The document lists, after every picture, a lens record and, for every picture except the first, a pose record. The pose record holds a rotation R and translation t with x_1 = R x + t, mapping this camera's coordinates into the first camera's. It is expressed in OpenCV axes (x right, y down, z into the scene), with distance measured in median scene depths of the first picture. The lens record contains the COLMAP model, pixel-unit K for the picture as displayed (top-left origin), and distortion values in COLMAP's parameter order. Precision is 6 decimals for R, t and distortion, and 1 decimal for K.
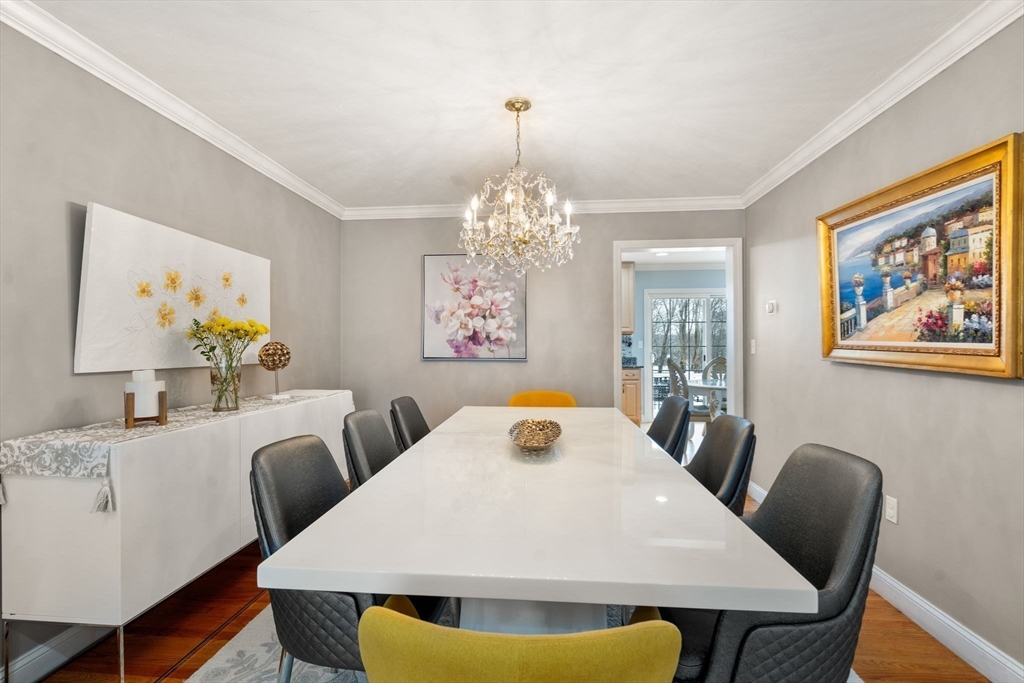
lens RADIAL K [[471.3, 0, 507.4], [0, 471.3, 342.5], [0, 0, 1]] dist [-0.002234, -0.000313]
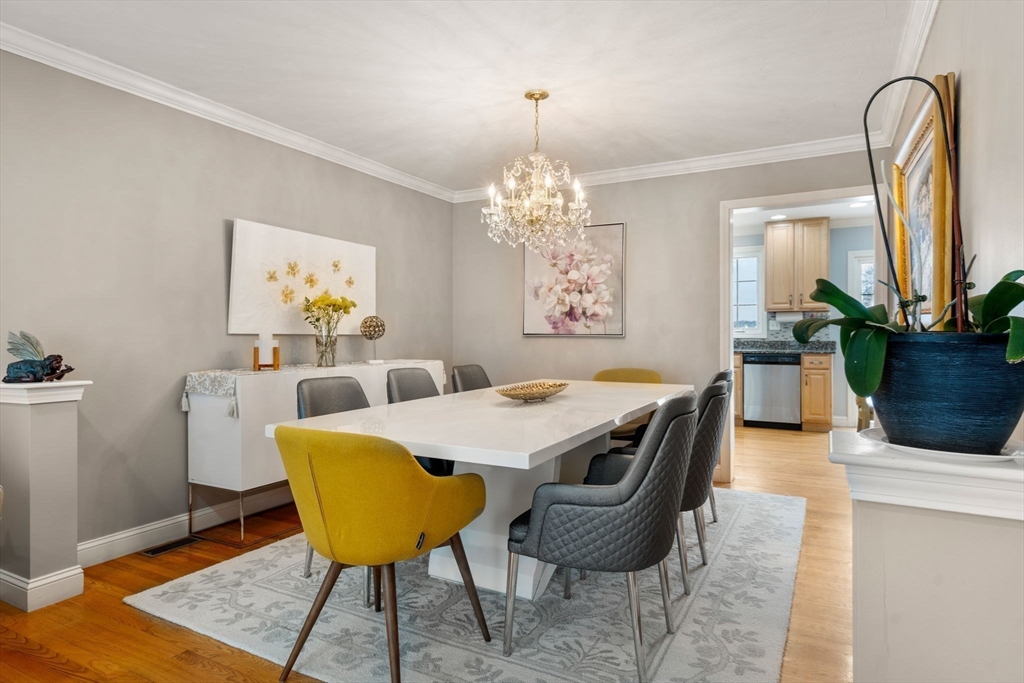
lens RADIAL K [[589.9, 0, 510.2], [0, 589.9, 339.3], [0, 0, 1]] dist [0.004507, 0.000246]
pose [[0.918761, 0.004150, -0.394791, 0.304808], [0.000847, 0.999922, 0.012481, 0.028592], [0.394812, -0.011801, 0.918686, -0.175627]]
